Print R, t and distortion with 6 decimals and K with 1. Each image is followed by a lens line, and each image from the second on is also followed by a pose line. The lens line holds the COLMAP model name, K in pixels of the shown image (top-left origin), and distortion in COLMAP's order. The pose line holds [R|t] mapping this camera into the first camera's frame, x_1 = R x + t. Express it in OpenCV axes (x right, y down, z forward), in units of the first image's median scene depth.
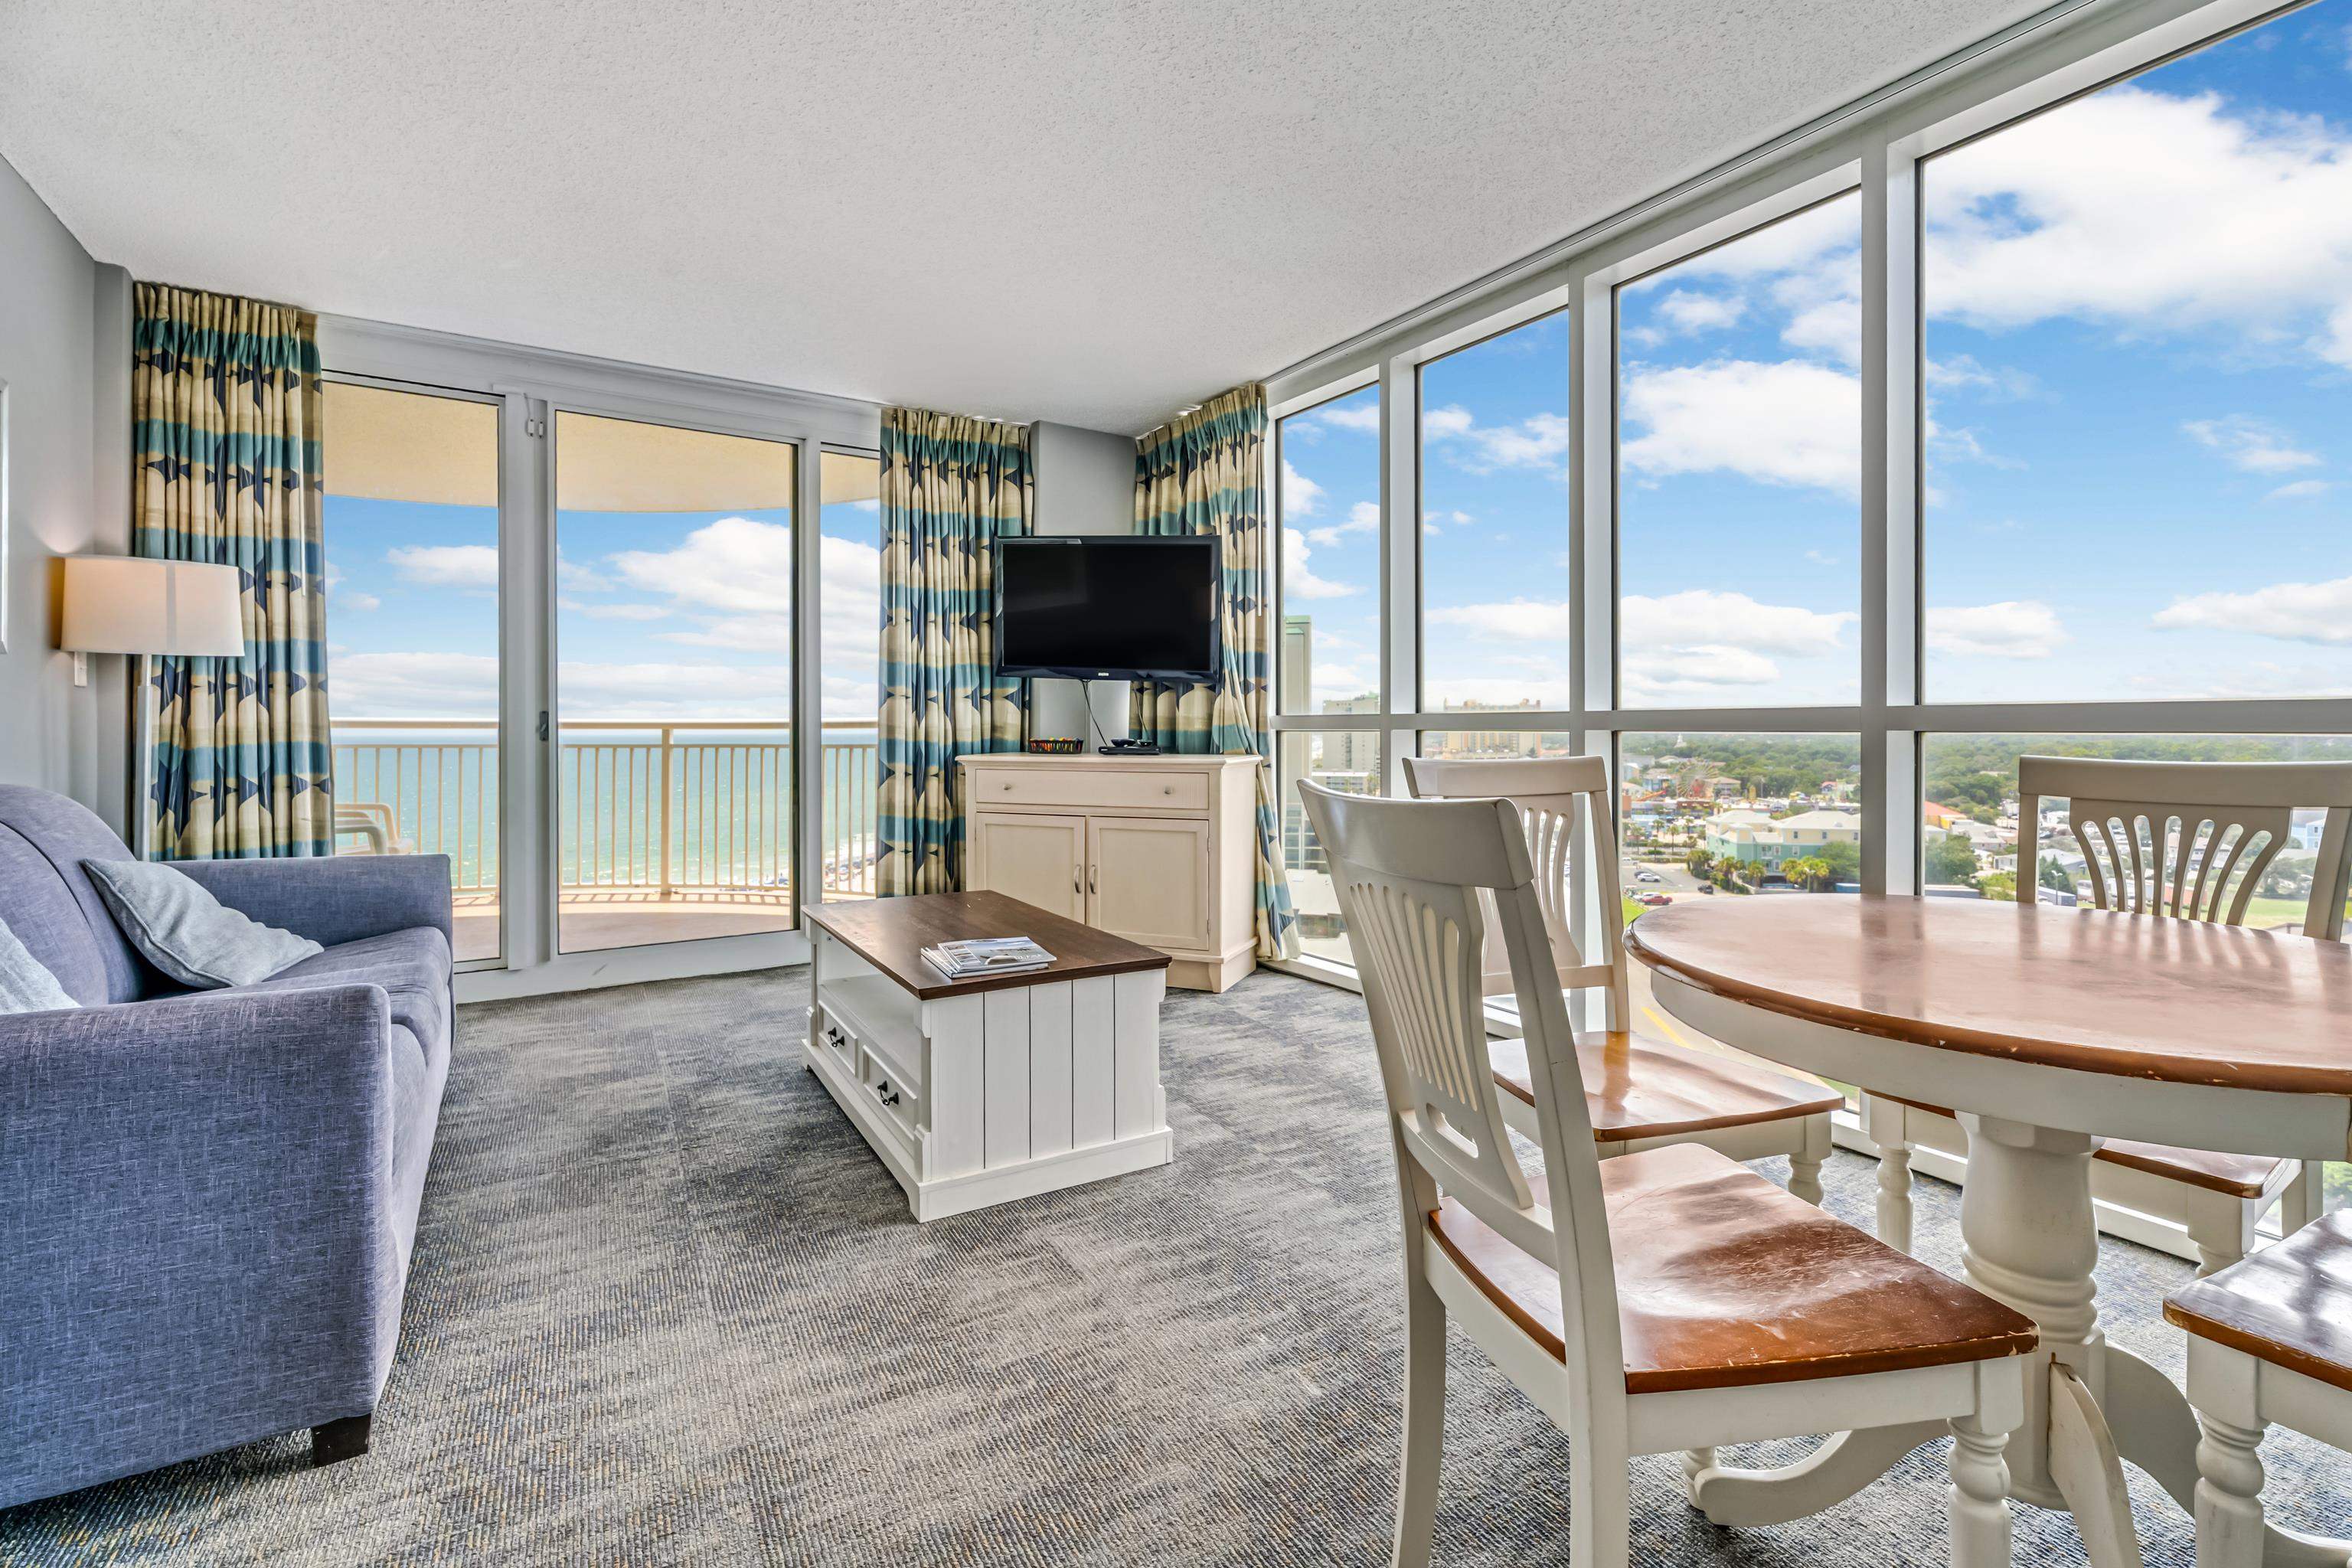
lens RADIAL K [[1067.0, 0, 1174.1], [0, 1067.0, 722.6], [0, 0, 1]] dist [0.004787, -0.000460]
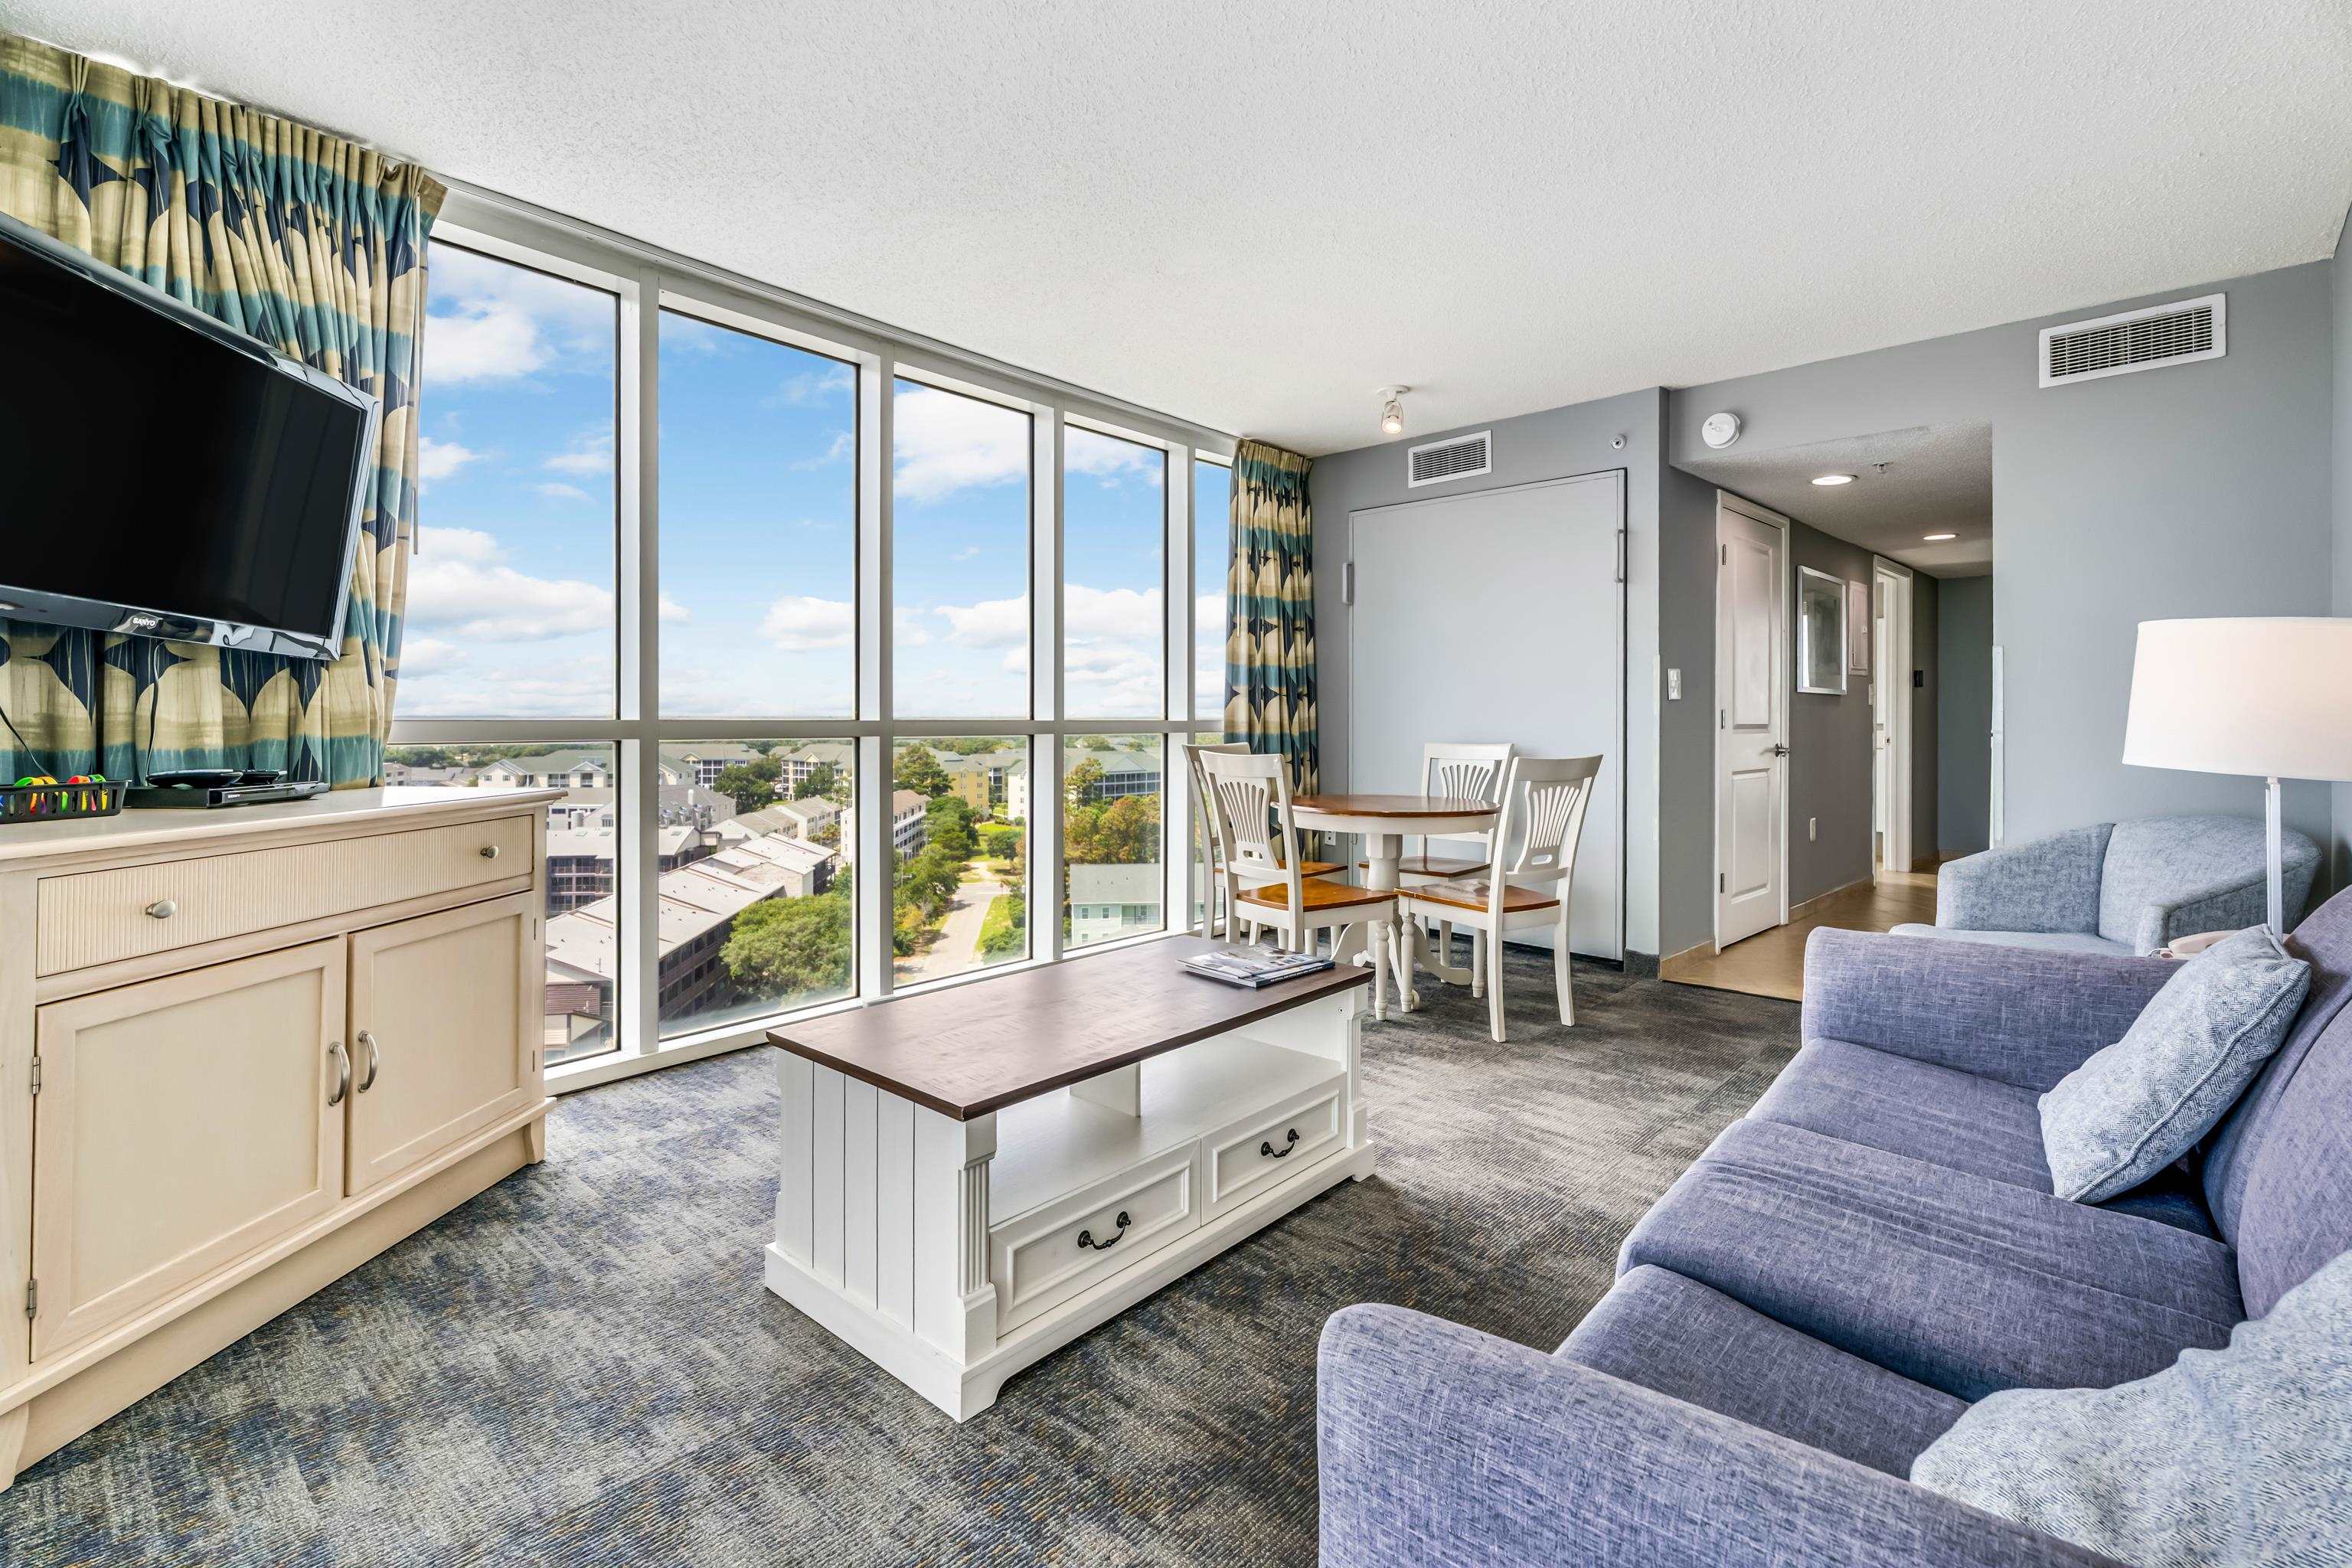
lens RADIAL K [[1067.0, 0, 1185.5], [0, 1067.0, 695.0], [0, 0, 1]] dist [0.004787, -0.000460]
pose [[-0.317901, 0.018509, 0.947943, -0.704507], [-0.009151, 0.999703, -0.022588, -0.011710], [-0.948080, -0.015855, -0.317638, 0.863501]]
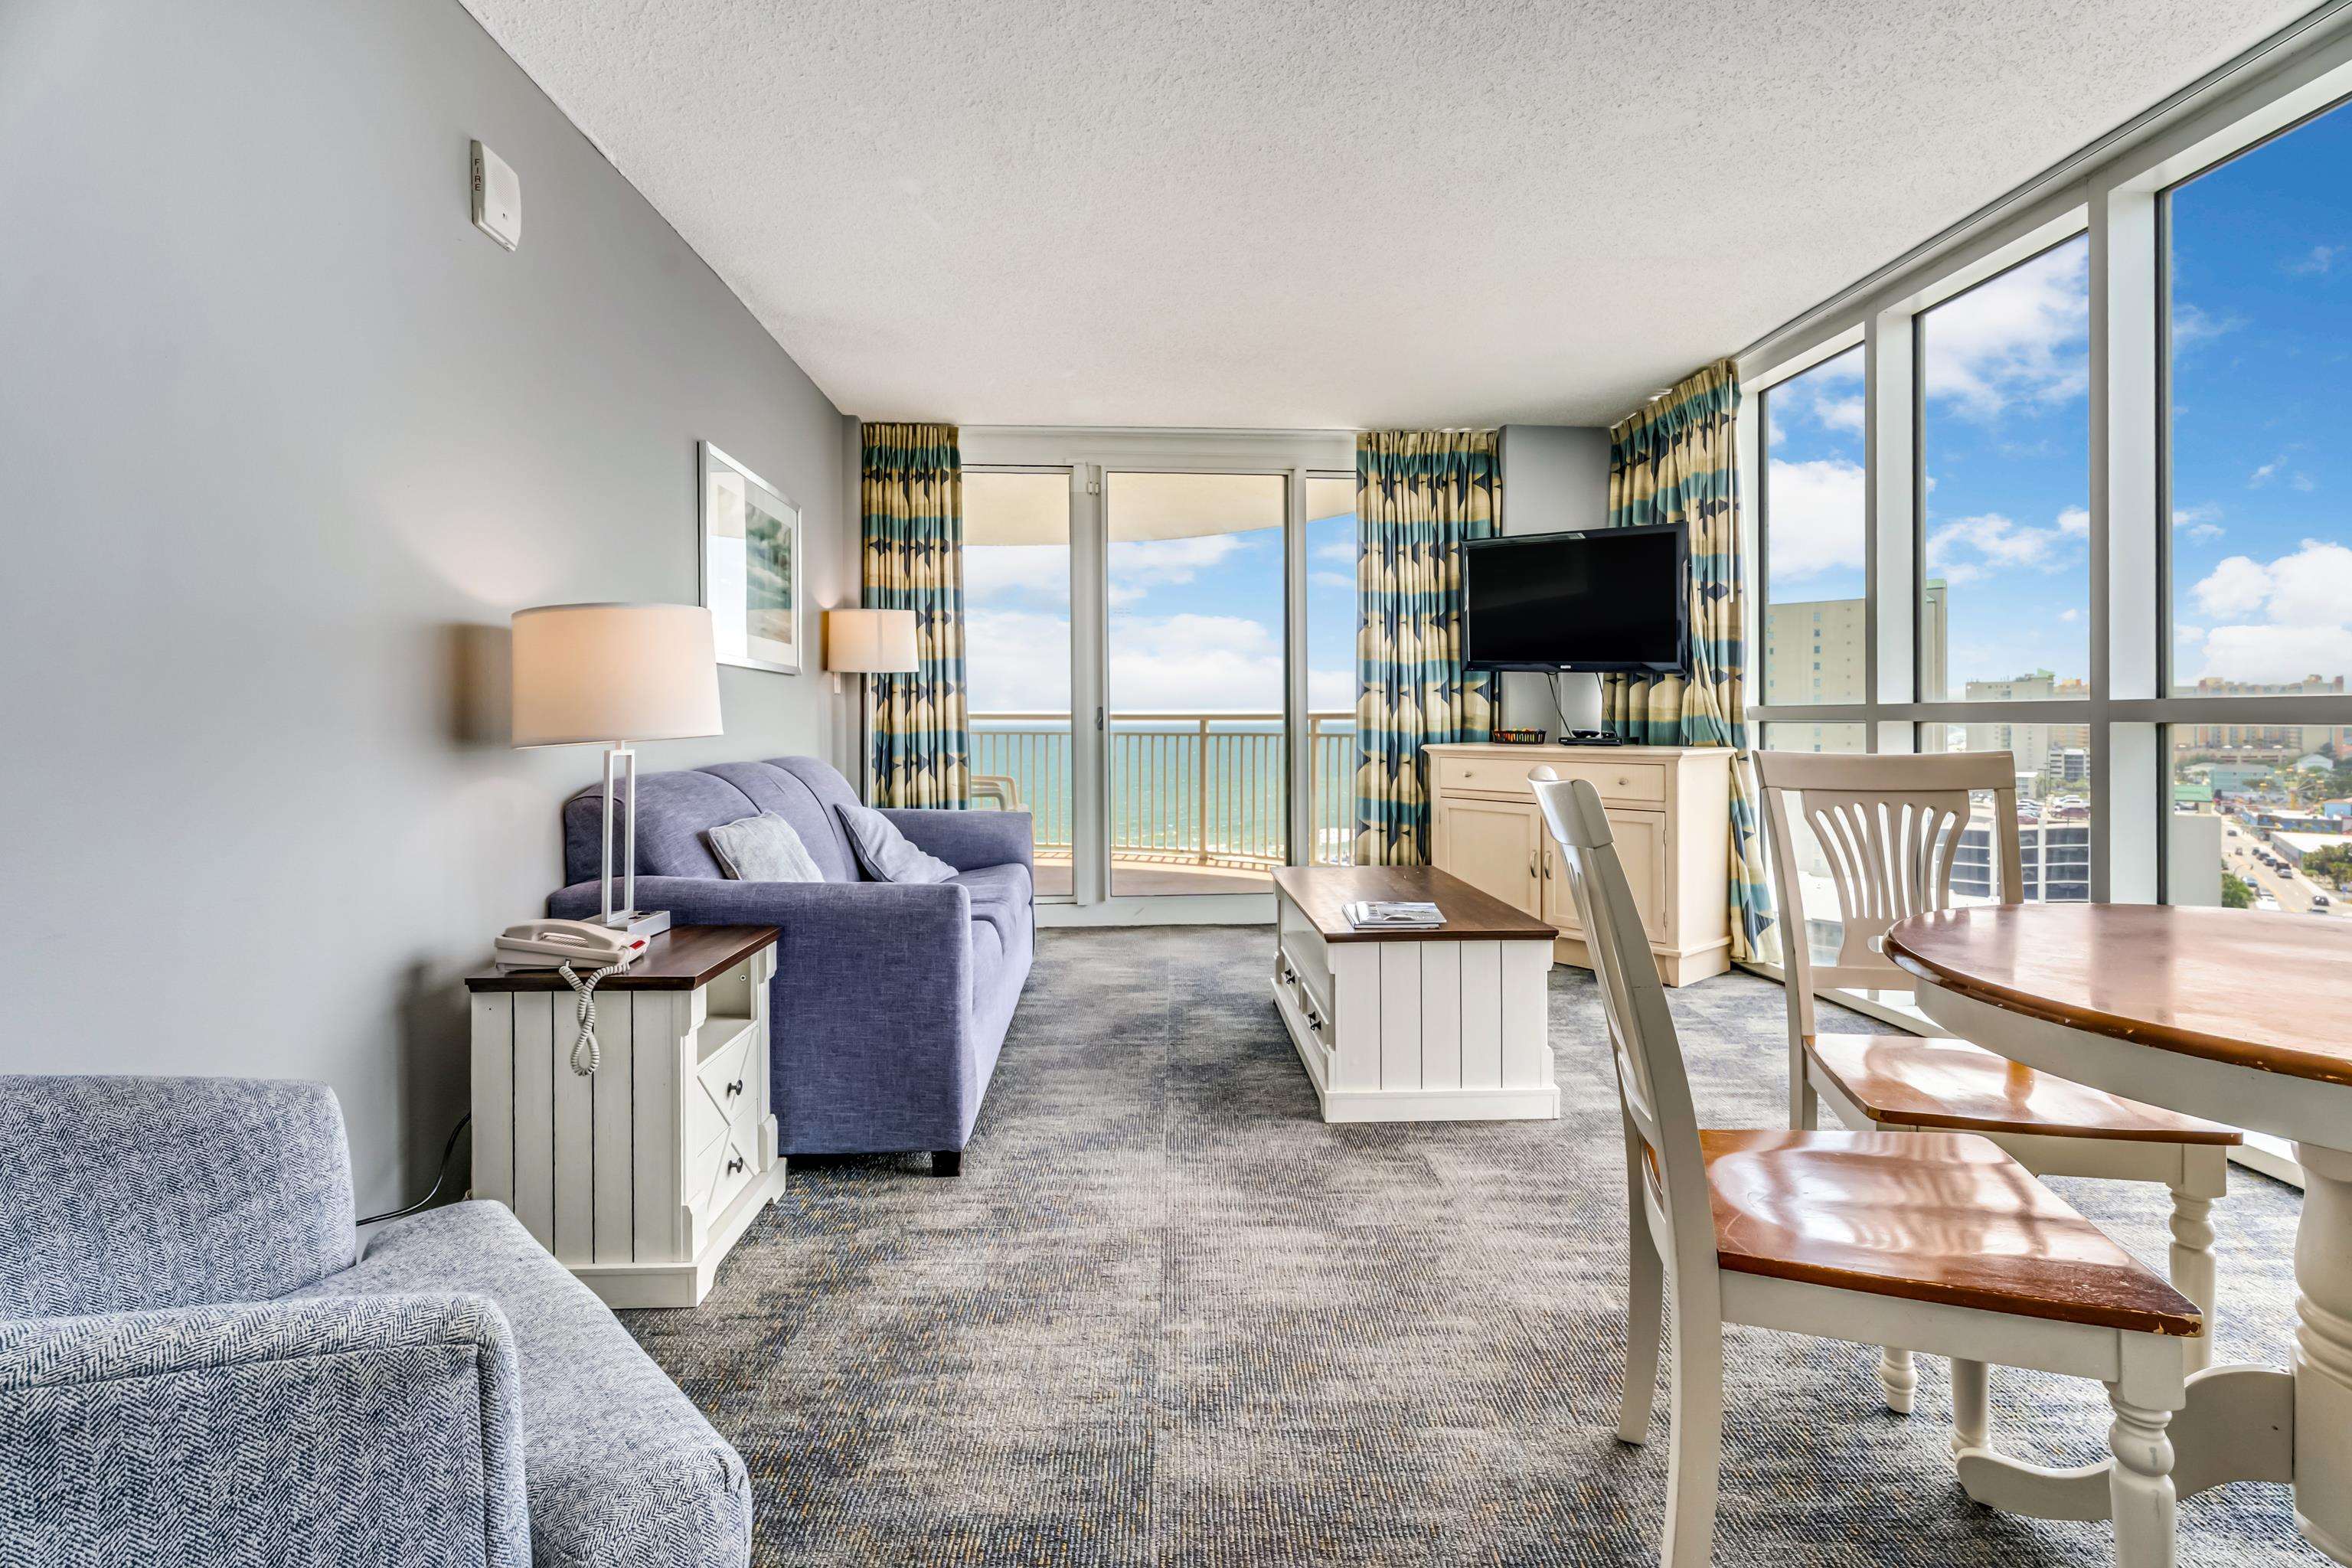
lens RADIAL K [[1067.0, 0, 1179.9], [0, 1067.0, 719.6], [0, 0, 1]] dist [0.004787, -0.000460]
pose [[0.879408, -0.001034, -0.476067, 0.111349], [0.004737, 0.999967, 0.006578, -0.003647], [0.476045, -0.008040, 0.879384, -0.089843]]
